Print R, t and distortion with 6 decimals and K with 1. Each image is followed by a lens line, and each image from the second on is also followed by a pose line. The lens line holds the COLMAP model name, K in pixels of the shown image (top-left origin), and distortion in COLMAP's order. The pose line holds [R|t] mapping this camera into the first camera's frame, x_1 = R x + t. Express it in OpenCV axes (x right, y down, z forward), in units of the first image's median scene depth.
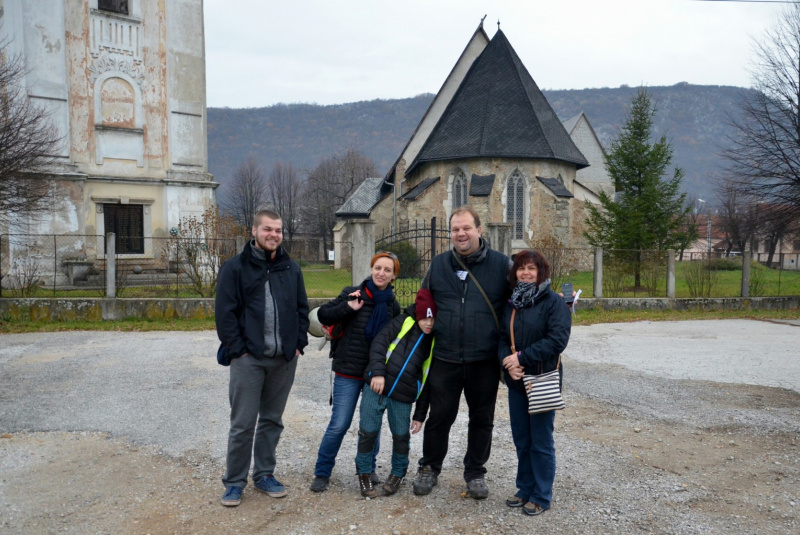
lens RADIAL K [[706.8, 0, 442.0], [0, 706.8, 316.4], [0, 0, 1]] dist [-0.048739, 0.001461]
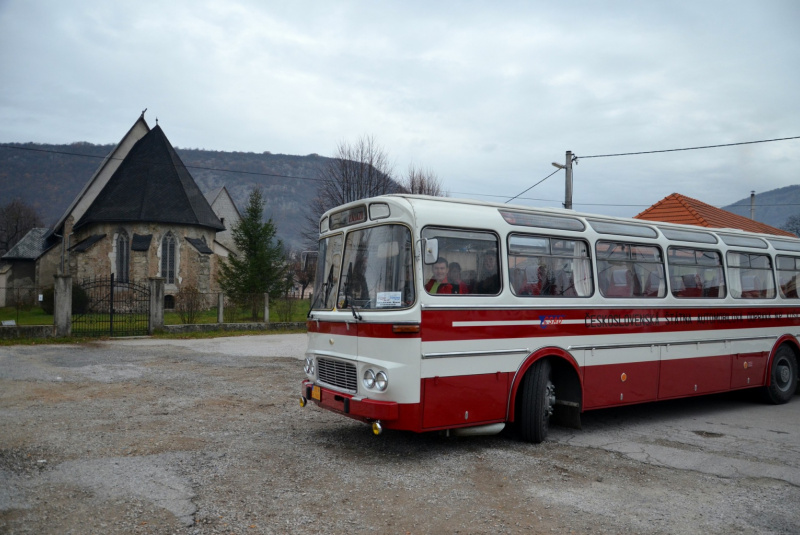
lens RADIAL K [[618.4, 0, 400.0], [0, 618.4, 267.5], [0, 0, 1]] dist [-0.044176, 0.004768]
pose [[0.895234, 0.018978, 0.445193, -0.019412], [0.038821, 0.991972, -0.120351, 0.015082], [-0.443903, 0.125025, 0.887310, -0.208302]]
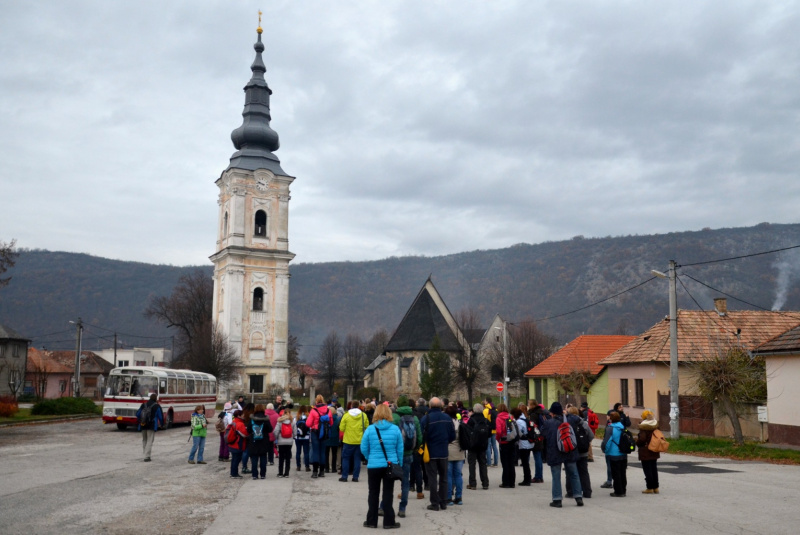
lens RADIAL K [[672.9, 0, 400.0], [0, 672.9, 267.5], [0, 0, 1]] dist [-0.042882, -0.000115]
pose [[0.976507, -0.036597, -0.212355, 0.483245], [-0.020756, 0.964916, -0.261736, 0.081714], [0.214484, 0.259994, 0.941488, -1.062586]]
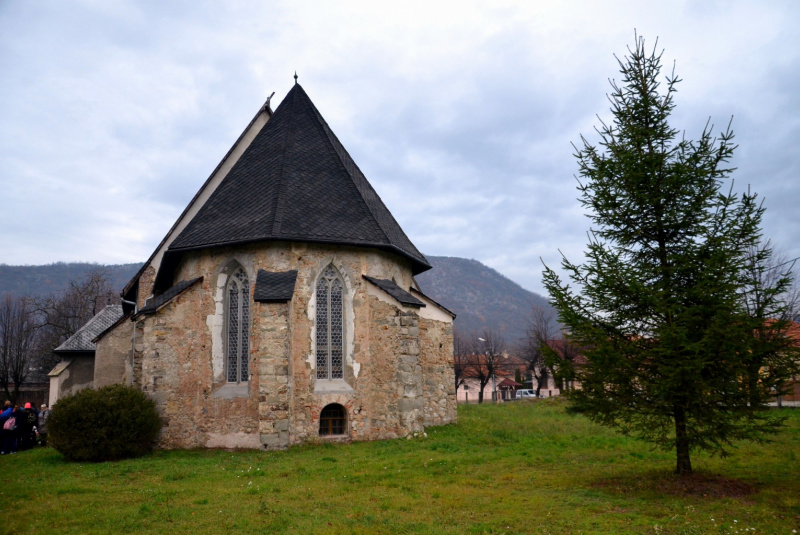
lens RADIAL K [[618.4, 0, 400.0], [0, 618.4, 267.5], [0, 0, 1]] dist [-0.044176, 0.004768]
pose [[0.958662, 0.023792, 0.283552, 0.009468], [0.060640, 0.956525, -0.285278, -0.046394], [-0.278012, 0.290680, 0.915541, 0.479471]]
